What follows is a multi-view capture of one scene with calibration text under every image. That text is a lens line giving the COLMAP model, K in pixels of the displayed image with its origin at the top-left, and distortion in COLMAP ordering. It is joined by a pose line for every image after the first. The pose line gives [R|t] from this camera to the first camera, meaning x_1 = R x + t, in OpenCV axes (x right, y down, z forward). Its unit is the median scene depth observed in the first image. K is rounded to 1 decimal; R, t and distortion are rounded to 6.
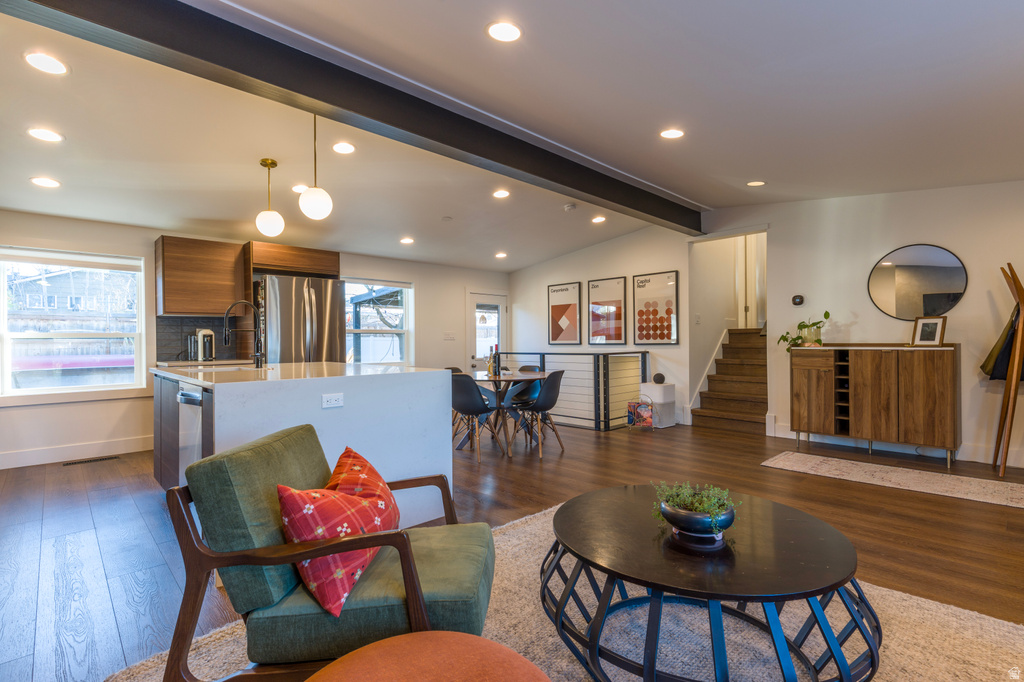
lens RADIAL K [[483.1, 0, 512.0], [0, 483.1, 341.0], [0, 0, 1]] dist [0.000778, 0.000658]
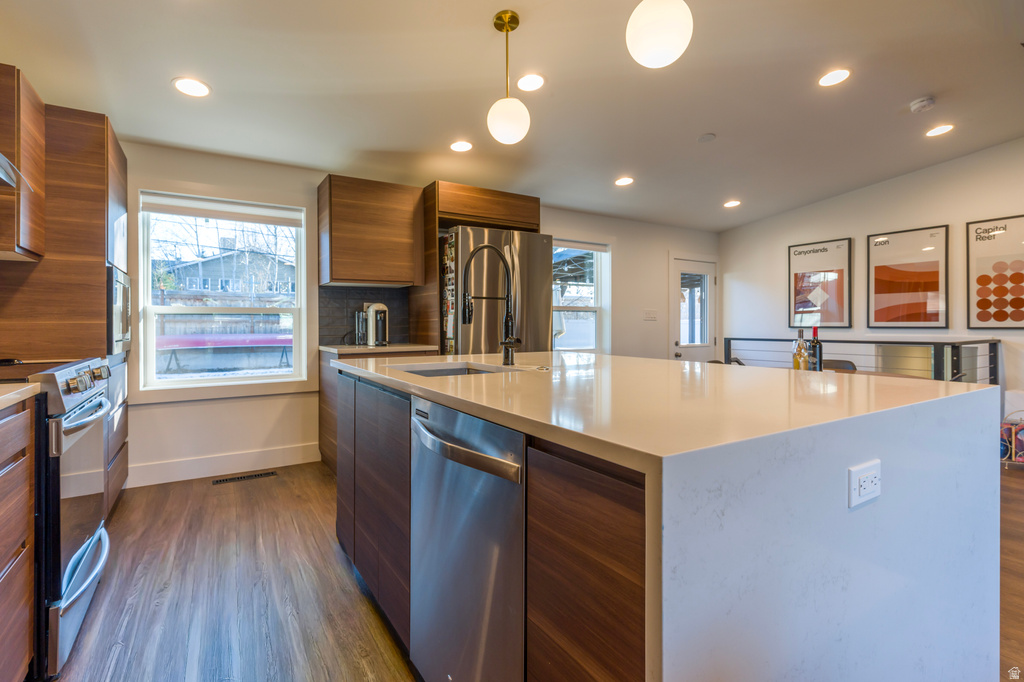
lens RADIAL K [[499.1, 0, 514.8], [0, 499.1, 326.1], [0, 0, 1]] dist [0.001740, 0.000796]
pose [[0.978425, 0.007777, -0.206456, -0.259831], [-0.006556, 0.999957, 0.006594, 0.004304], [0.206499, -0.005098, 0.978434, 0.282797]]
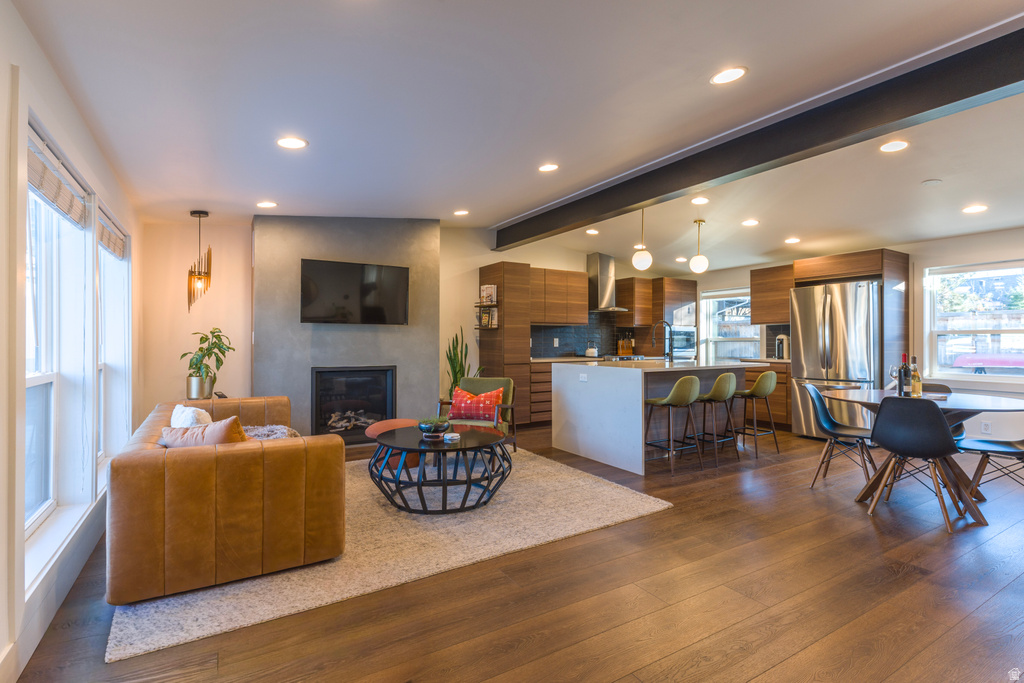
lens RADIAL K [[483.1, 0, 512.0], [0, 483.1, 341.5], [0, 0, 1]] dist [0.000778, 0.000658]
pose [[-0.219017, 0.009175, -0.975678, 0.759683], [0.001795, 0.999958, 0.009001, -0.018356], [0.975719, 0.000220, -0.219024, 0.562014]]
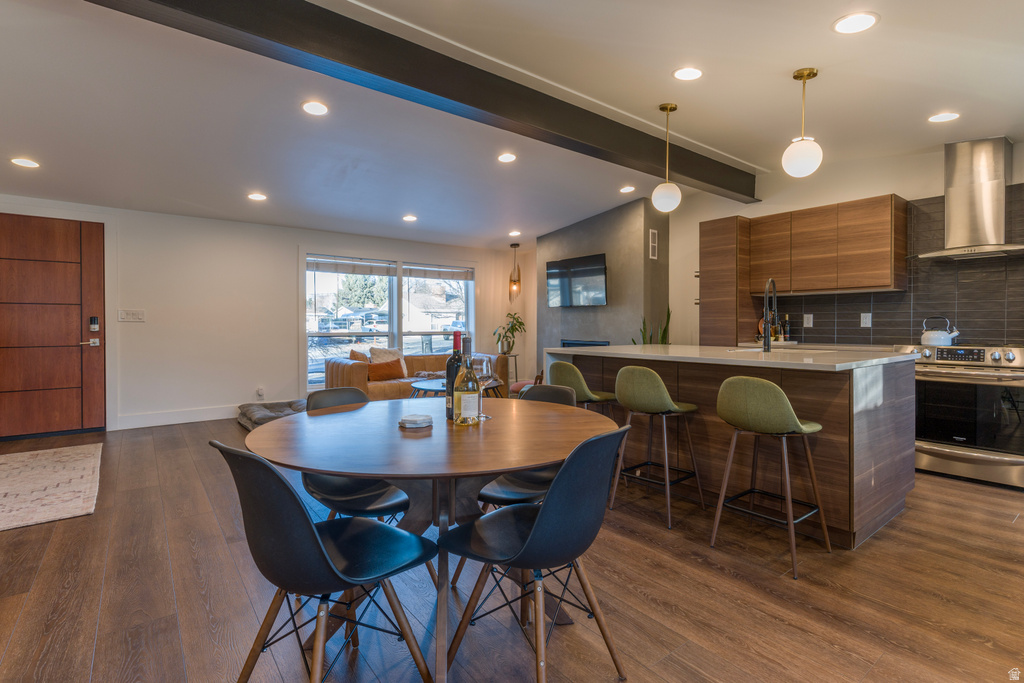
lens RADIAL K [[491.0, 0, 520.6], [0, 491.0, 330.0], [0, 0, 1]] dist [0.001203, 0.000199]
pose [[-0.995303, 0.005166, 0.096675, -0.110123], [0.005868, 0.999958, 0.006984, 0.004656], [-0.096635, 0.007519, -0.995291, 1.295017]]
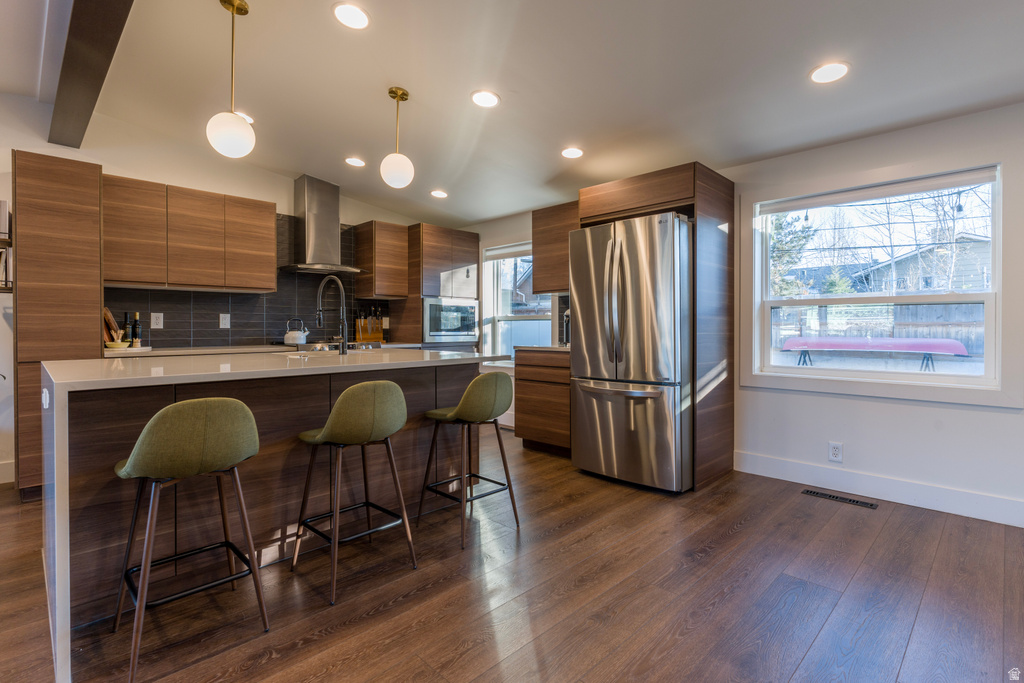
lens RADIAL K [[491.0, 0, 520.6], [0, 491.0, 330.0], [0, 0, 1]] dist [0.001203, 0.000199]
pose [[0.031844, 0.014570, -0.999387, 0.219363], [0.000314, 0.999894, 0.014588, 0.000263], [0.999493, -0.000778, 0.031836, 0.855648]]
